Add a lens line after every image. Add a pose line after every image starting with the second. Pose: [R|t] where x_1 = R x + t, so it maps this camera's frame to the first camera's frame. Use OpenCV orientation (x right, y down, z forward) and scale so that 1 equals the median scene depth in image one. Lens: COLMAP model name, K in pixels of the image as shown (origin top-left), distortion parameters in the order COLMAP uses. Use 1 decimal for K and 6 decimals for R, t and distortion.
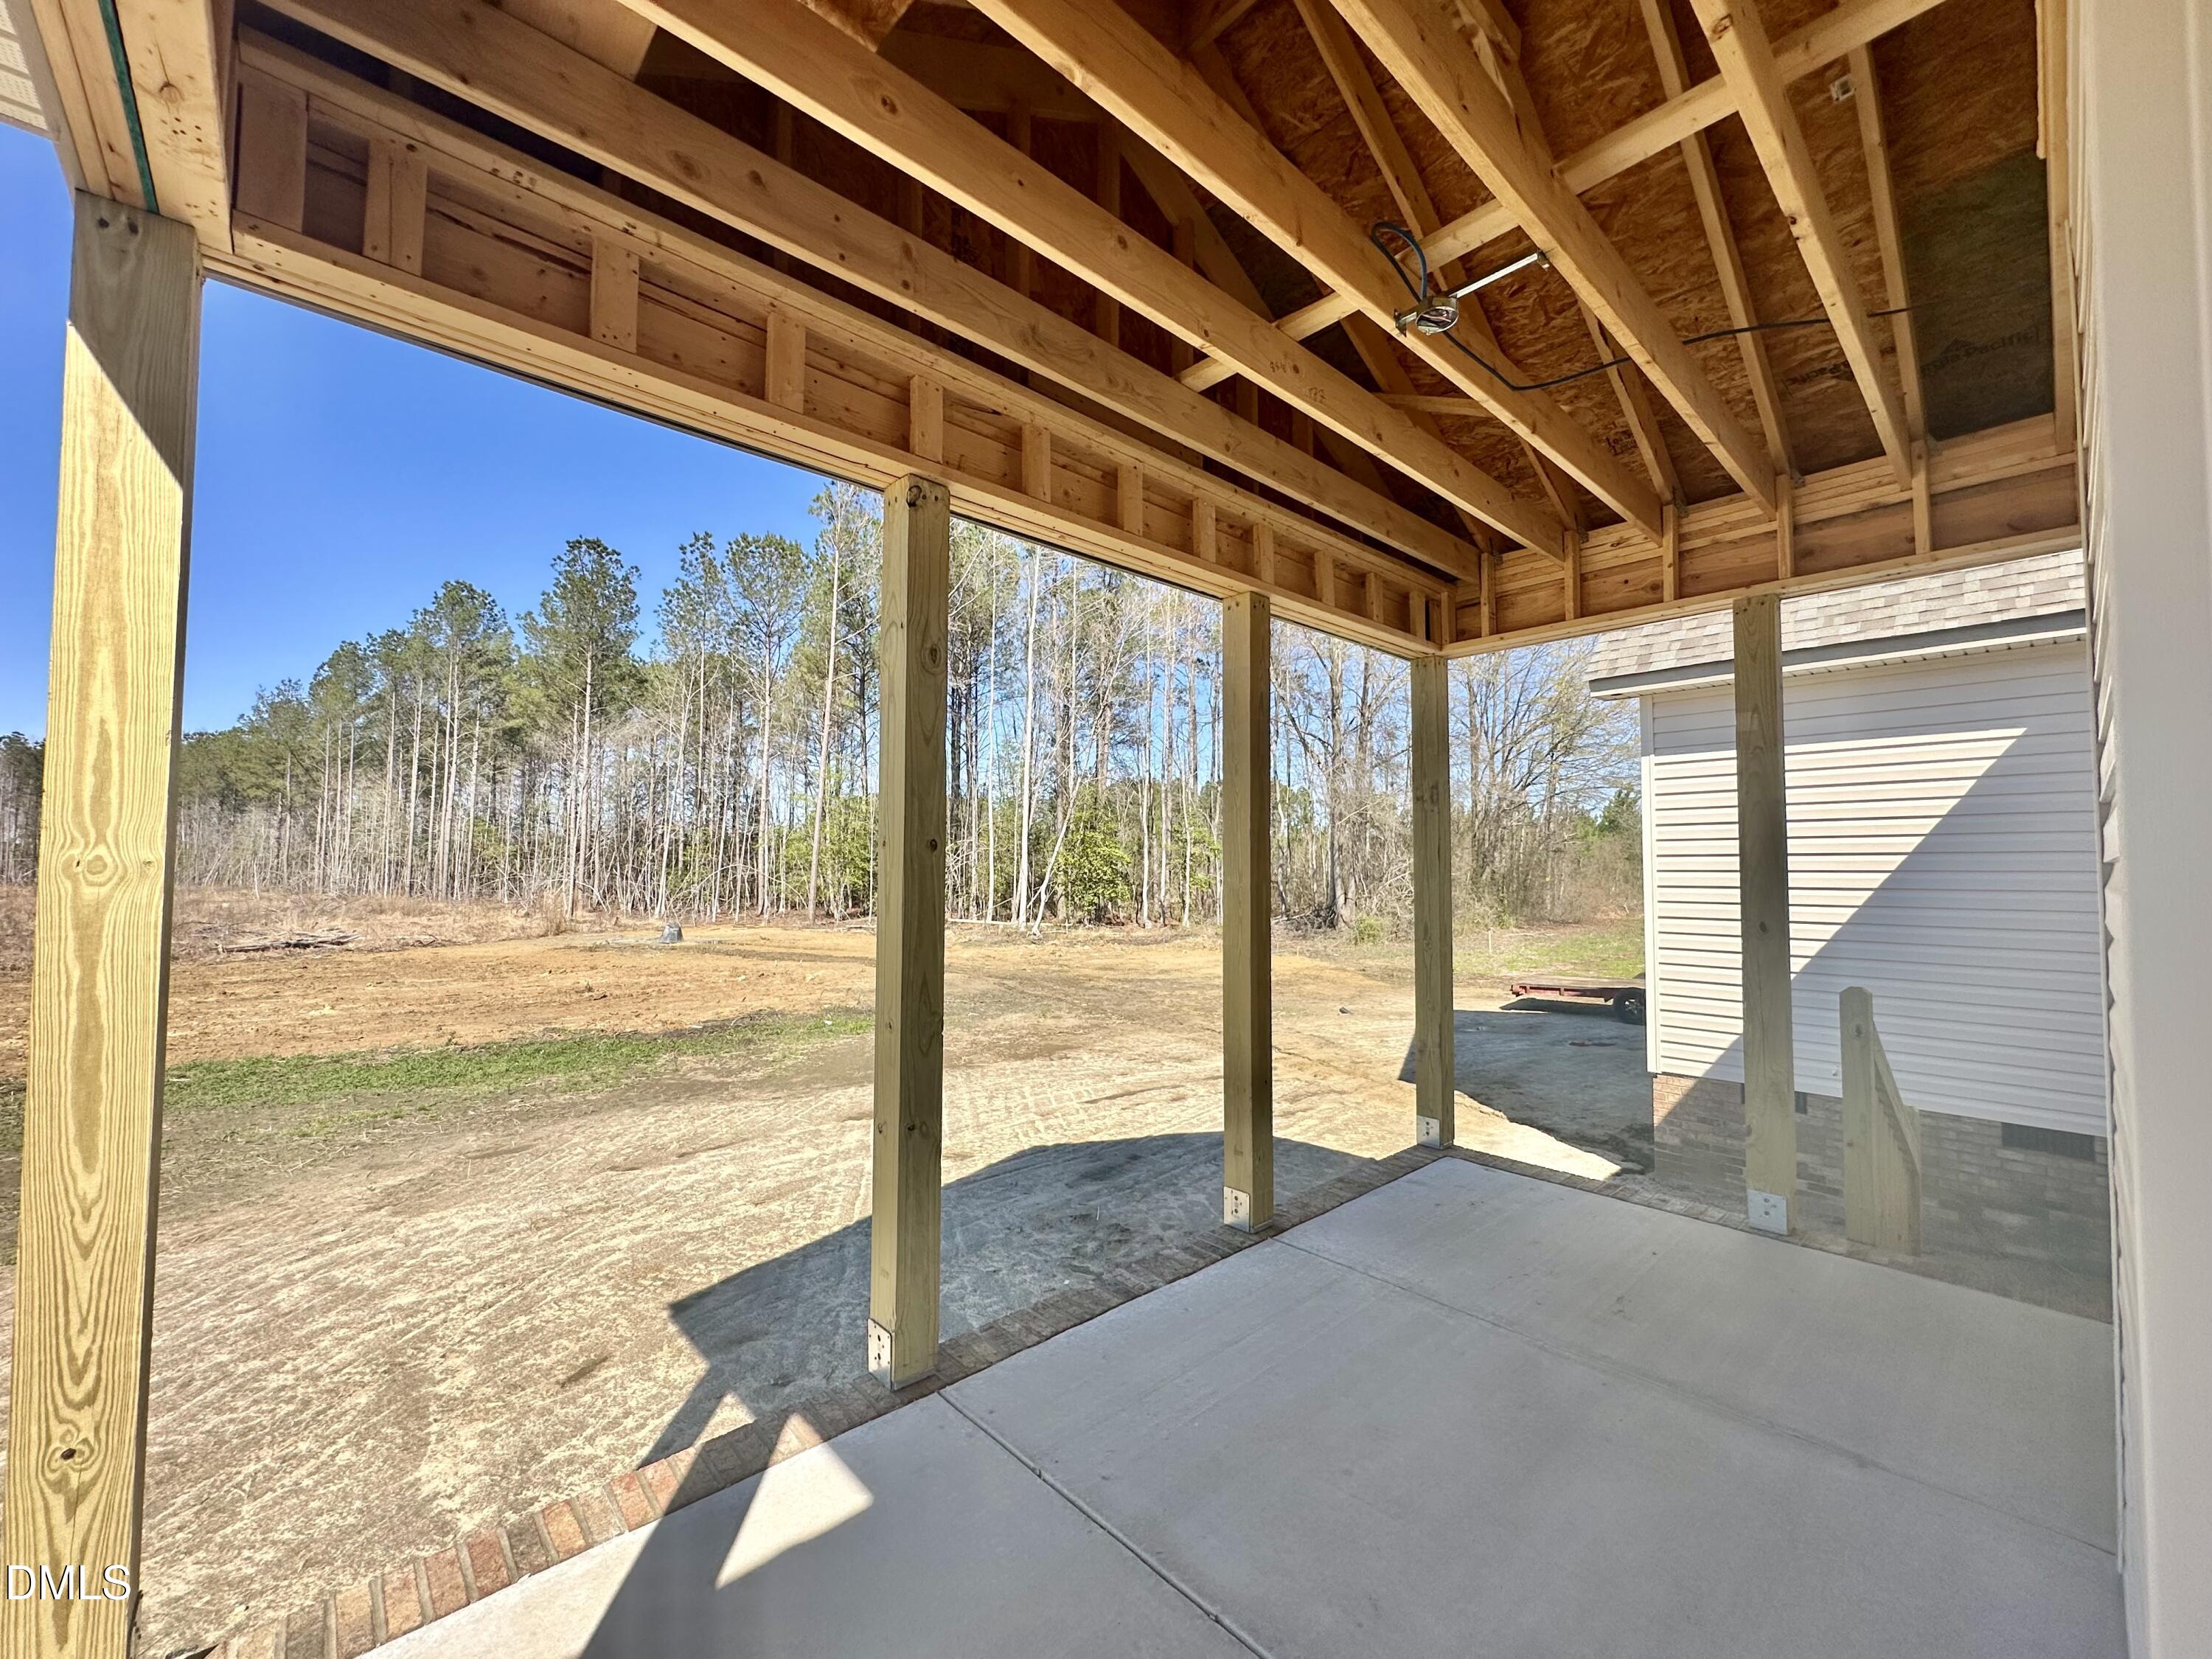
lens RADIAL K [[882.3, 0, 1103.2], [0, 882.3, 834.6], [0, 0, 1]] dist [-0.000822, 0.000082]
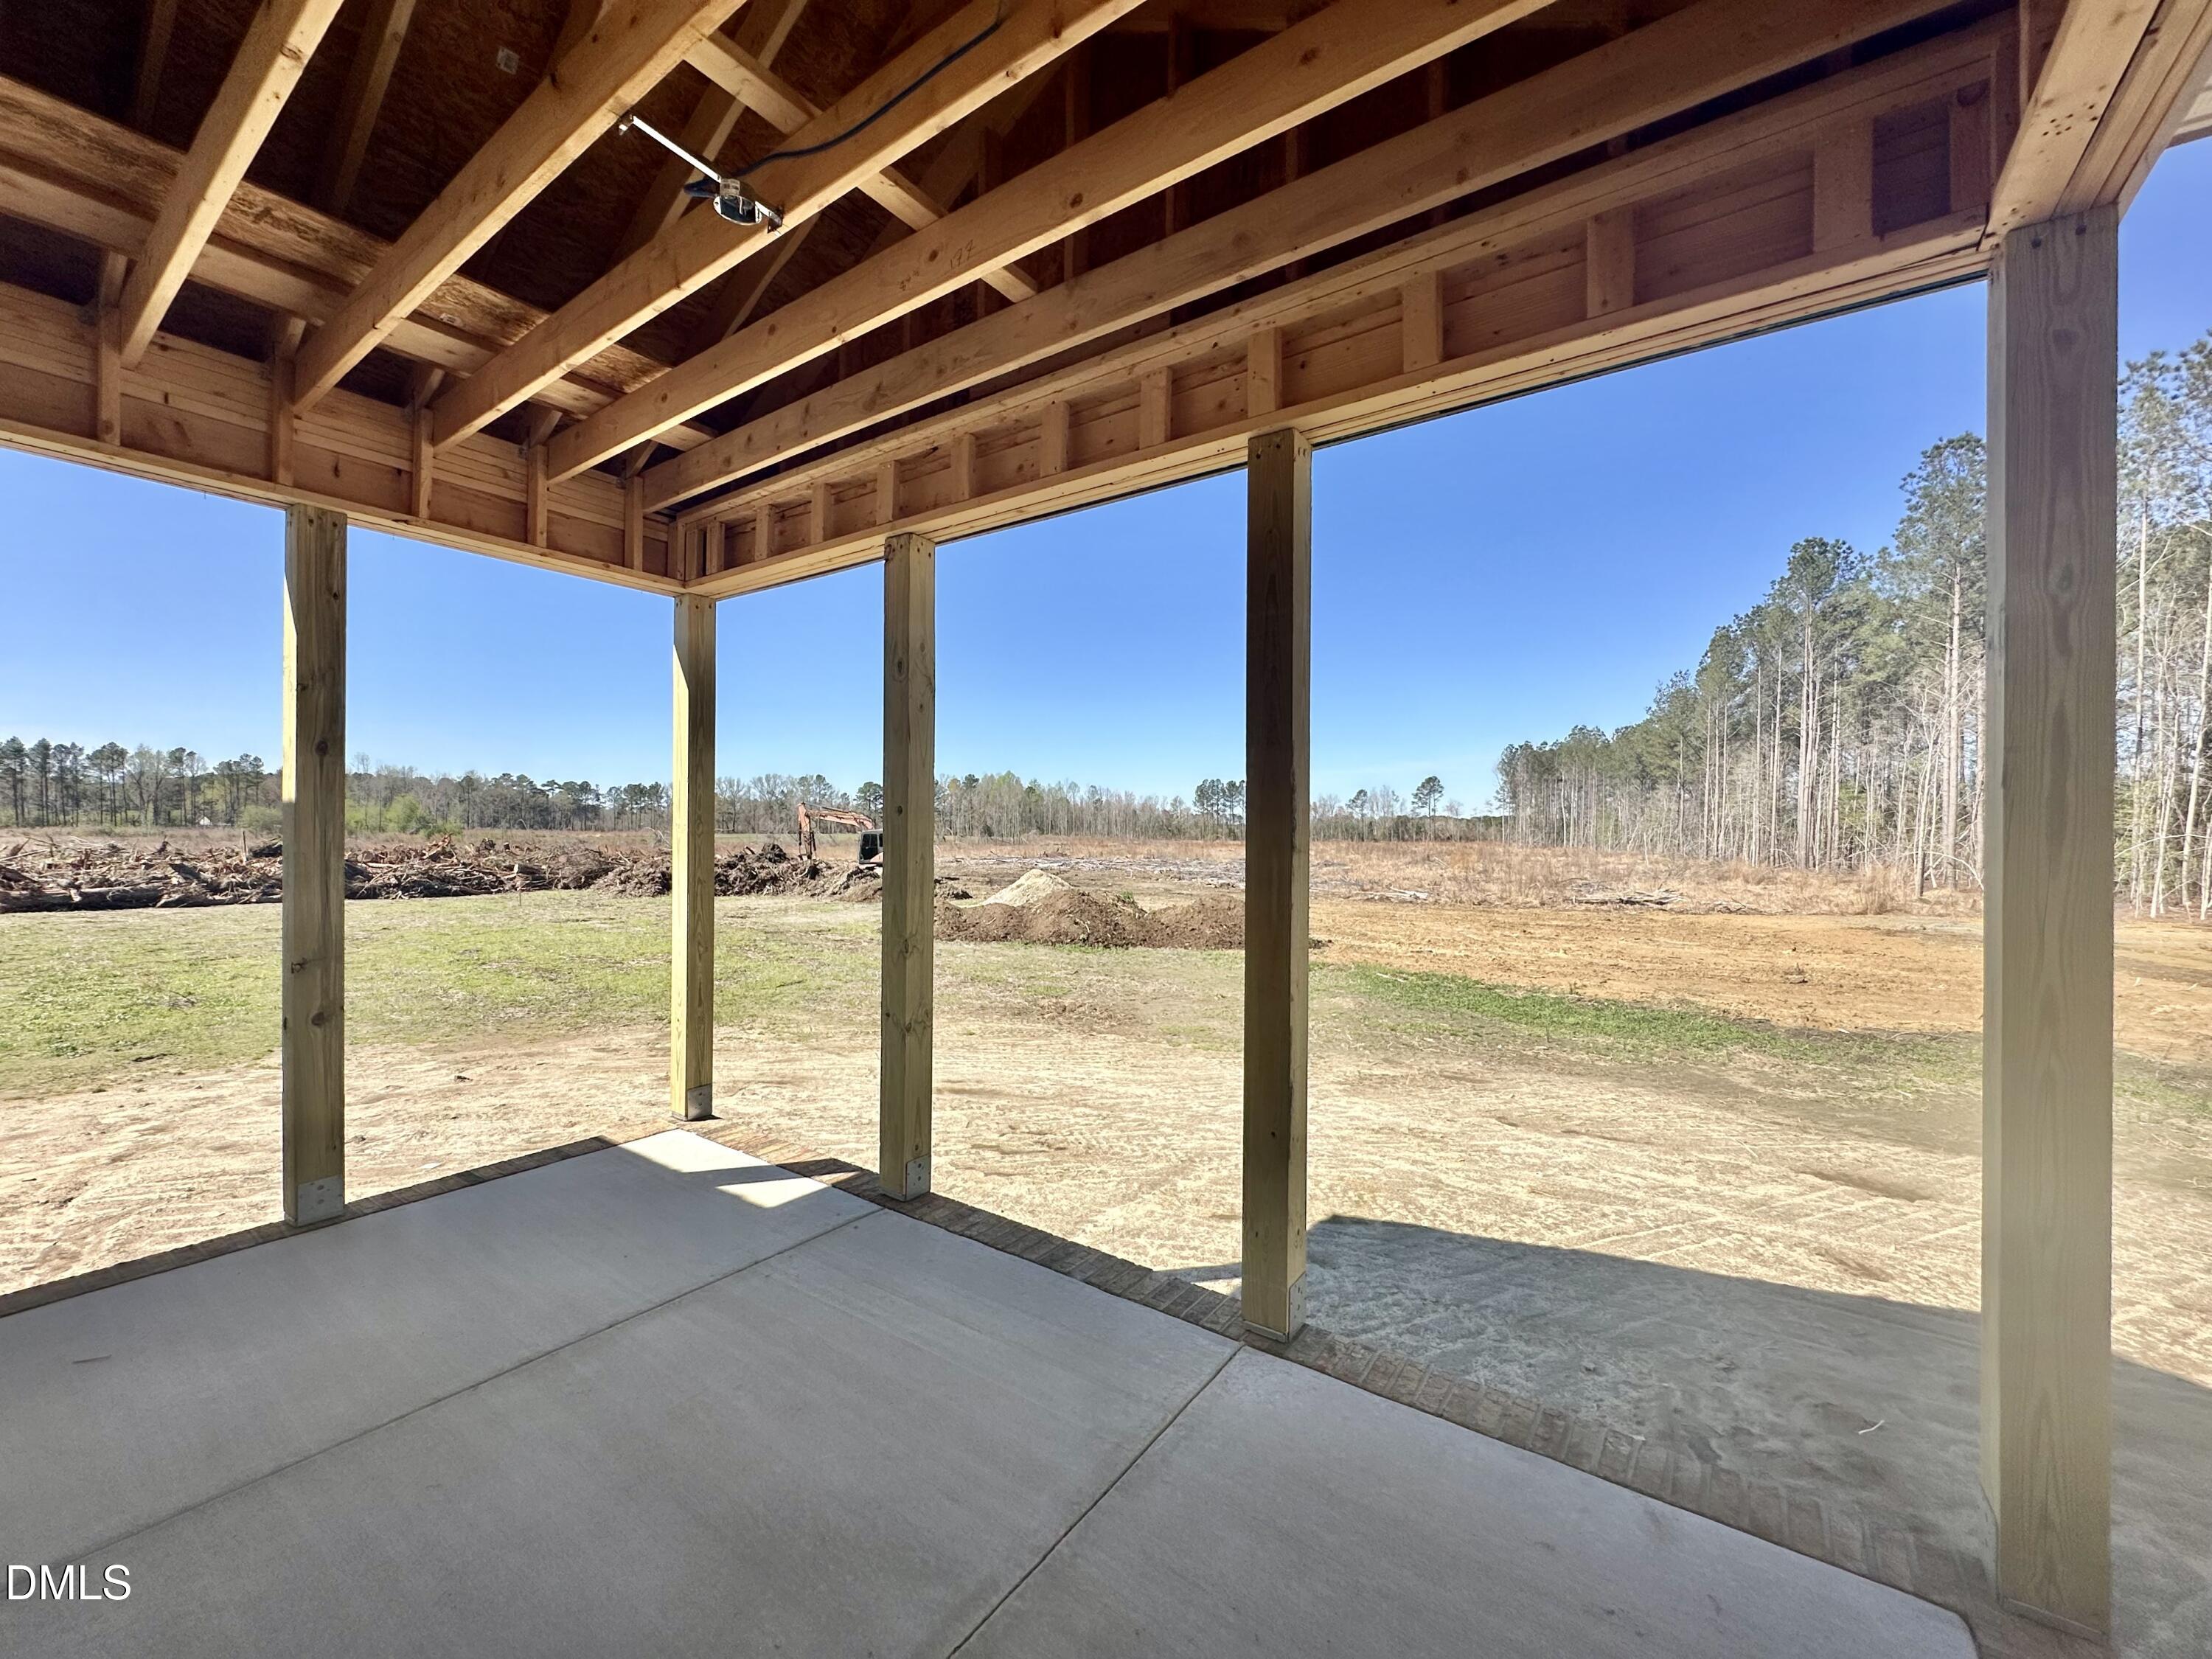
lens RADIAL K [[882.3, 0, 1106.9], [0, 882.3, 834.3], [0, 0, 1]] dist [-0.000822, 0.000082]
pose [[0.210290, 0.002410, -0.977636, 0.386197], [0.030445, 0.999496, 0.009012, 0.014892], [0.977165, -0.031659, 0.210111, 0.335550]]
